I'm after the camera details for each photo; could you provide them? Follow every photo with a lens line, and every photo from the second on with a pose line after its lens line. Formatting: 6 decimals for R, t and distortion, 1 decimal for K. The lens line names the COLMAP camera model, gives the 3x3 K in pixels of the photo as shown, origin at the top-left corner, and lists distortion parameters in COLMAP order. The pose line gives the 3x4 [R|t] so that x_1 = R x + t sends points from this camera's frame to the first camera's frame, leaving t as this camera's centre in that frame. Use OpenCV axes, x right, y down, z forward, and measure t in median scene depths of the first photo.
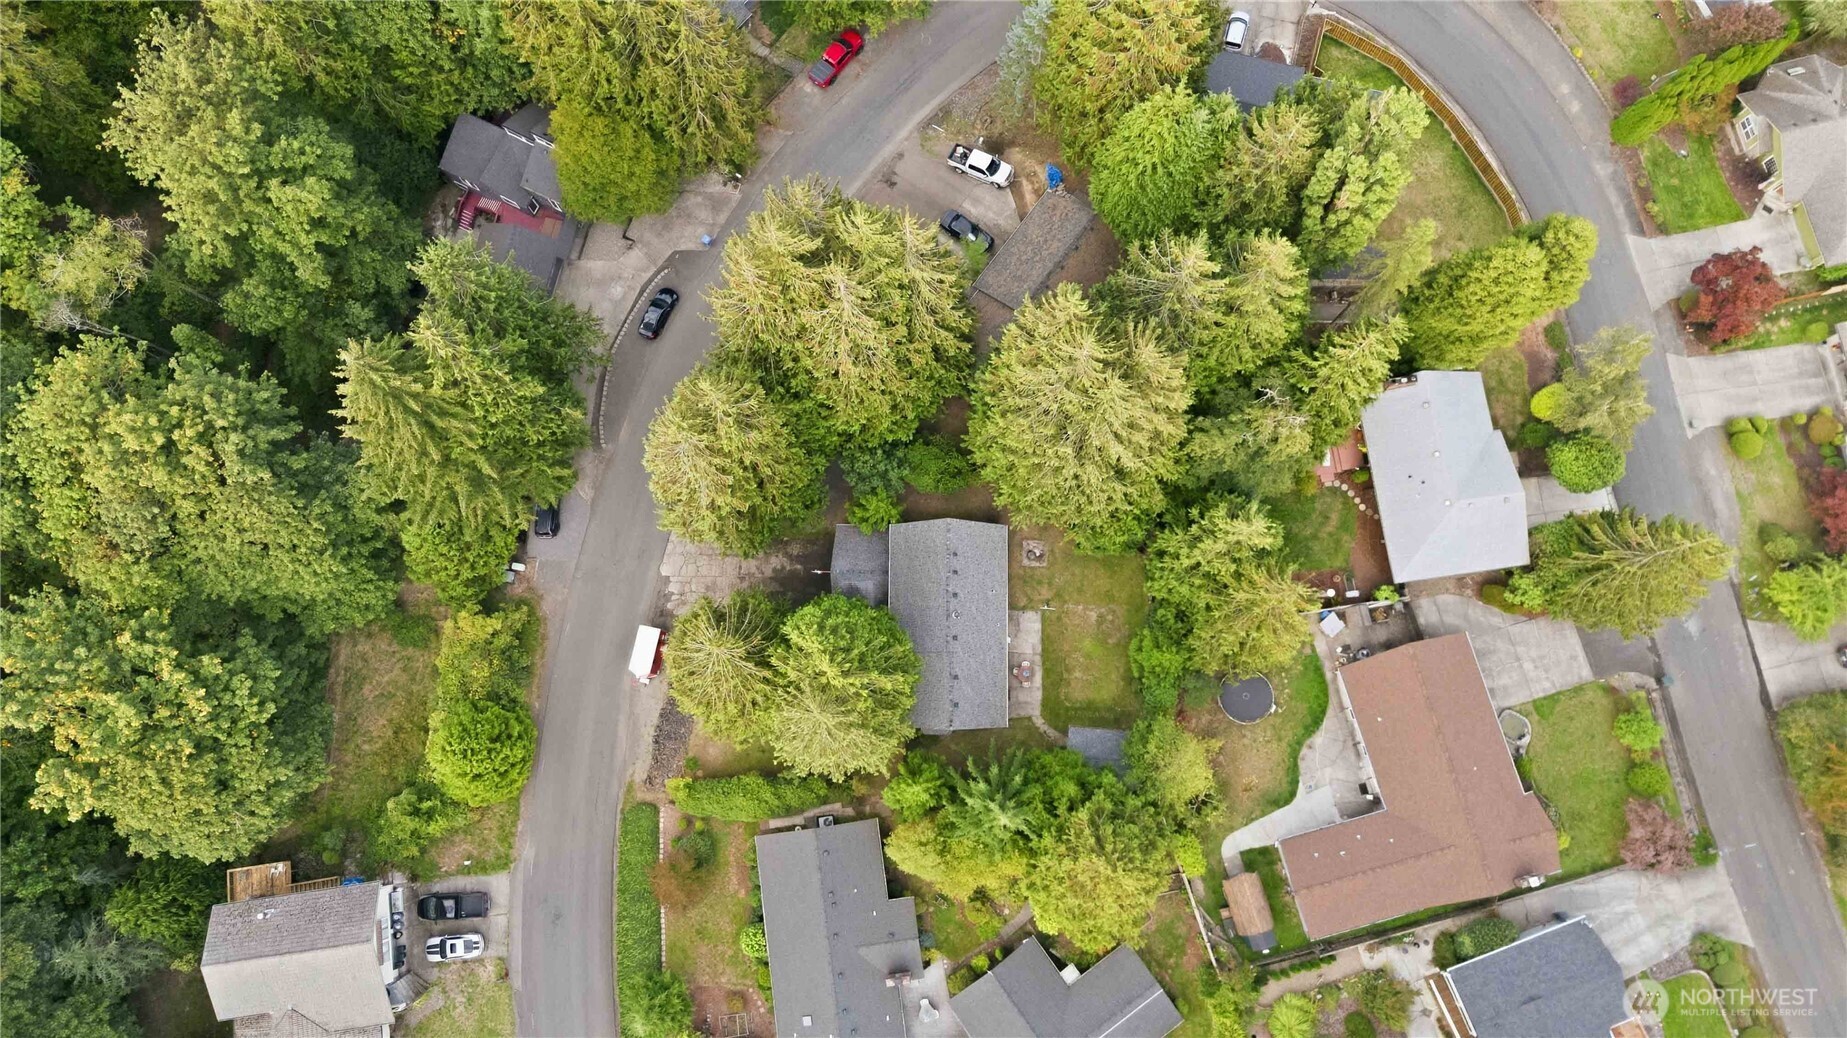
lens RADIAL K [[1343.7, 0, 926.2], [0, 1343.7, 518.3], [0, 0, 1]] dist [0.046299, -0.048626]
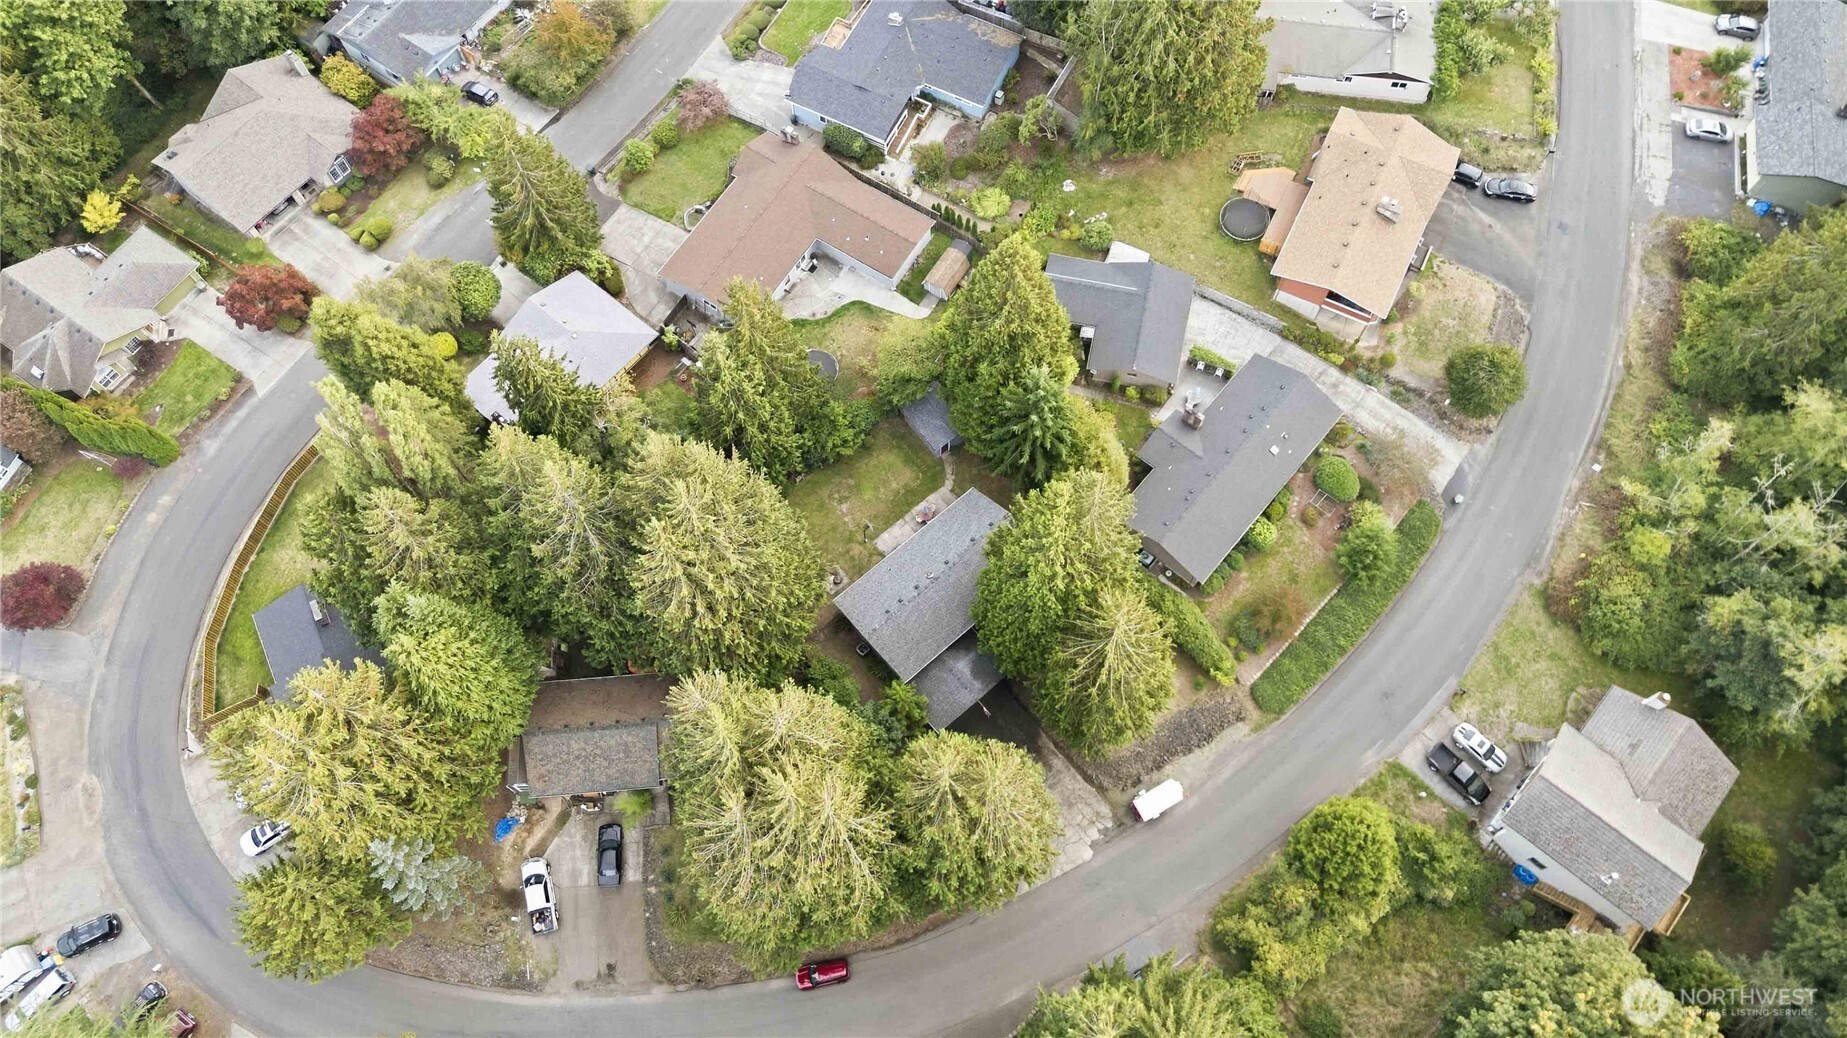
lens RADIAL K [[1343.7, 0, 926.2], [0, 1343.7, 518.3], [0, 0, 1]] dist [0.046299, -0.048626]
pose [[-0.664719, -0.676899, 0.316159, -0.275778], [0.740050, -0.538616, 0.402764, -0.327726], [-0.102342, 0.501698, 0.858967, 0.056335]]
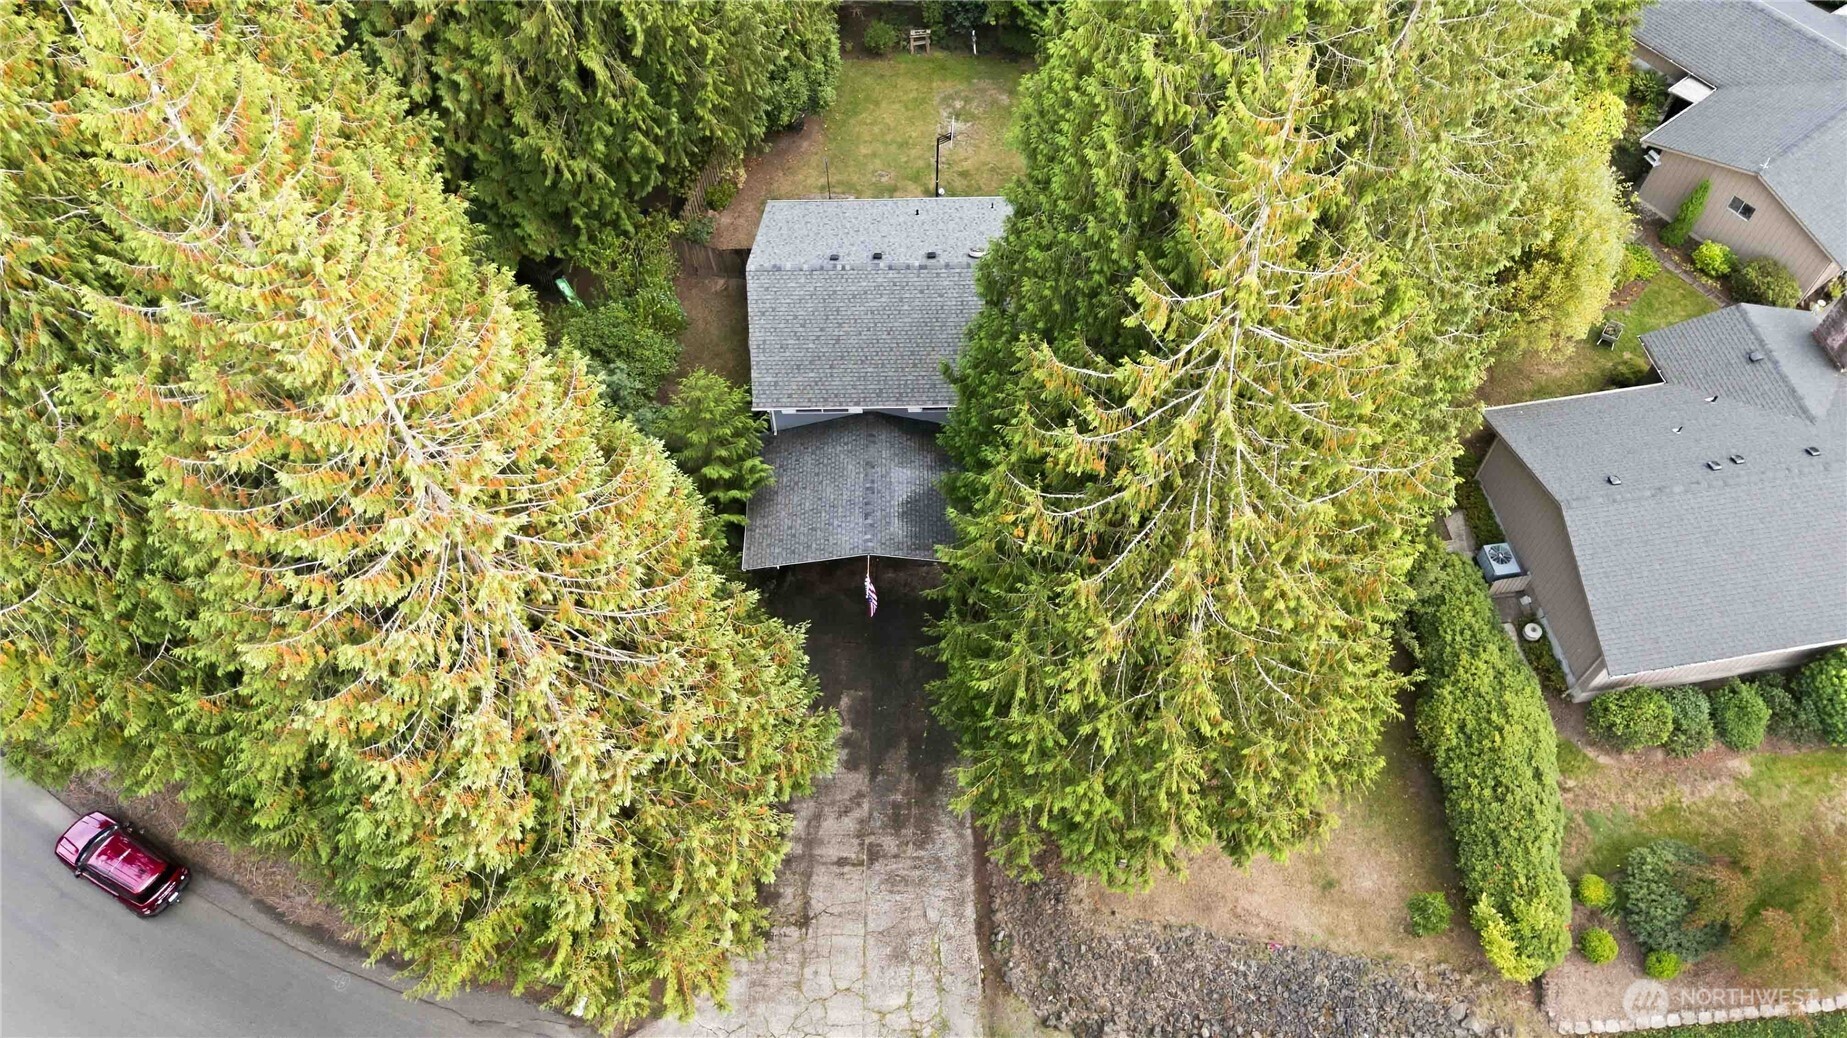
lens RADIAL K [[1343.7, 0, 926.2], [0, 1343.7, 518.3], [0, 0, 1]] dist [0.046299, -0.048626]
pose [[-0.020970, -0.833791, 0.551681, -0.274999], [0.989060, 0.063288, 0.133245, 0.004838], [-0.146013, 0.548440, 0.823343, 0.679153]]
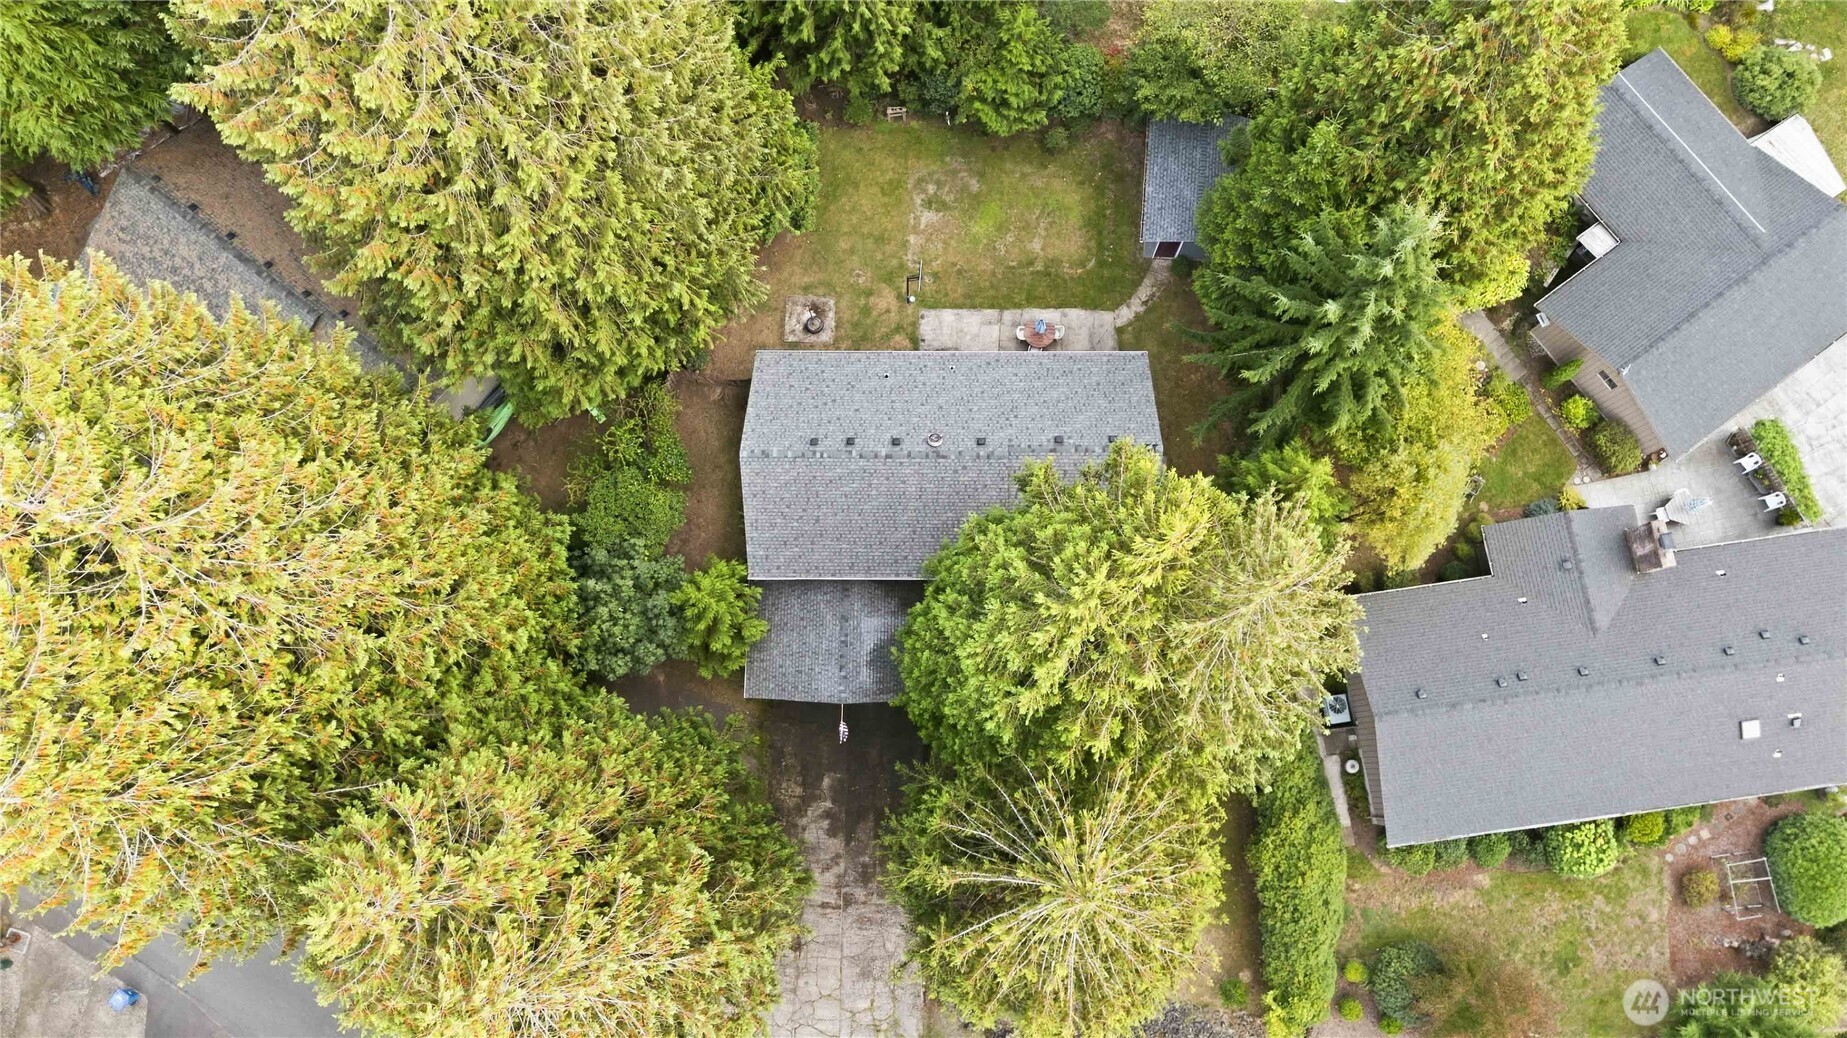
lens RADIAL K [[1329.8, 0, 915.1], [0, 1329.8, 530.8], [0, 0, 1]] dist [0.009109, -0.001772]
pose [[-0.000885, -0.978432, 0.206570, -0.109560], [0.990333, 0.027796, 0.135897, -0.001266], [-0.138708, 0.204693, 0.968948, 0.514833]]
